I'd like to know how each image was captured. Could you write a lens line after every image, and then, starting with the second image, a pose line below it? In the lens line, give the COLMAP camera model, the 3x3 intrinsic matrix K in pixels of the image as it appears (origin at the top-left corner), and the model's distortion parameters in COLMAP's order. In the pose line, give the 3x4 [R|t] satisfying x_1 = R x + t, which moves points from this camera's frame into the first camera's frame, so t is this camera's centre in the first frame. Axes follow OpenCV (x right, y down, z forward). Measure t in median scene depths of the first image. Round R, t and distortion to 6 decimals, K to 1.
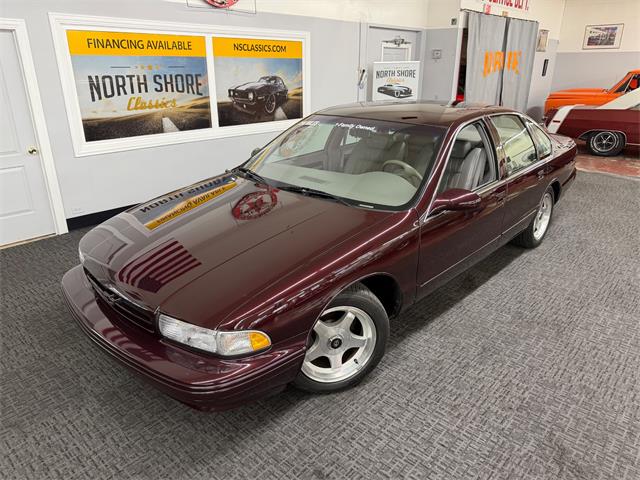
lens RADIAL K [[454.4, 0, 326.1], [0, 454.4, 244.0], [0, 0, 1]] dist [0.024806, -0.043783]
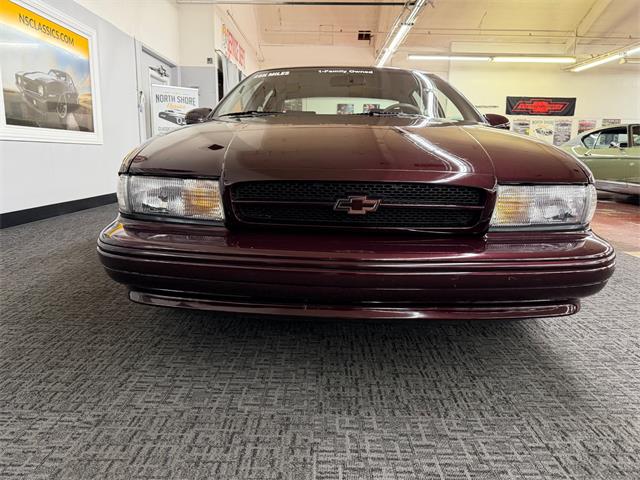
lens RADIAL K [[454.4, 0, 328.9], [0, 454.4, 241.6], [0, 0, 1]] dist [0.024806, -0.043783]
pose [[0.744600, -0.114030, 0.657699, -0.346235], [0.229772, 0.968872, -0.092151, 0.083923], [-0.626718, 0.219737, 0.747623, 0.239755]]
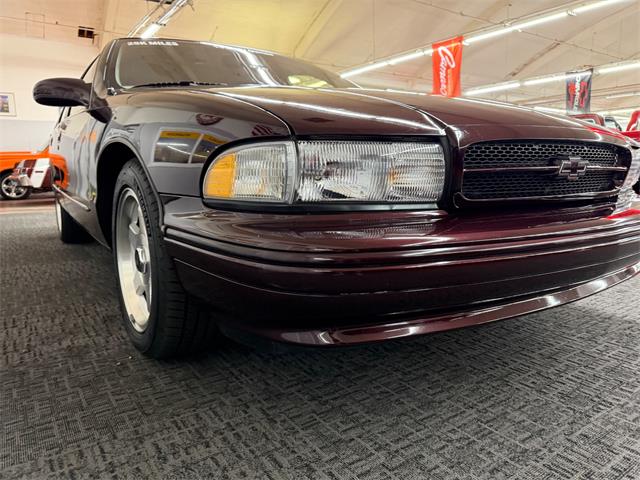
lens RADIAL K [[454.4, 0, 317.0], [0, 454.4, 241.0], [0, 0, 1]] dist [0.024806, -0.043783]
pose [[0.229144, -0.151166, 0.961583, -0.456296], [0.371452, 0.926691, 0.057164, -0.025406], [-0.899731, 0.344083, 0.268497, 0.639453]]
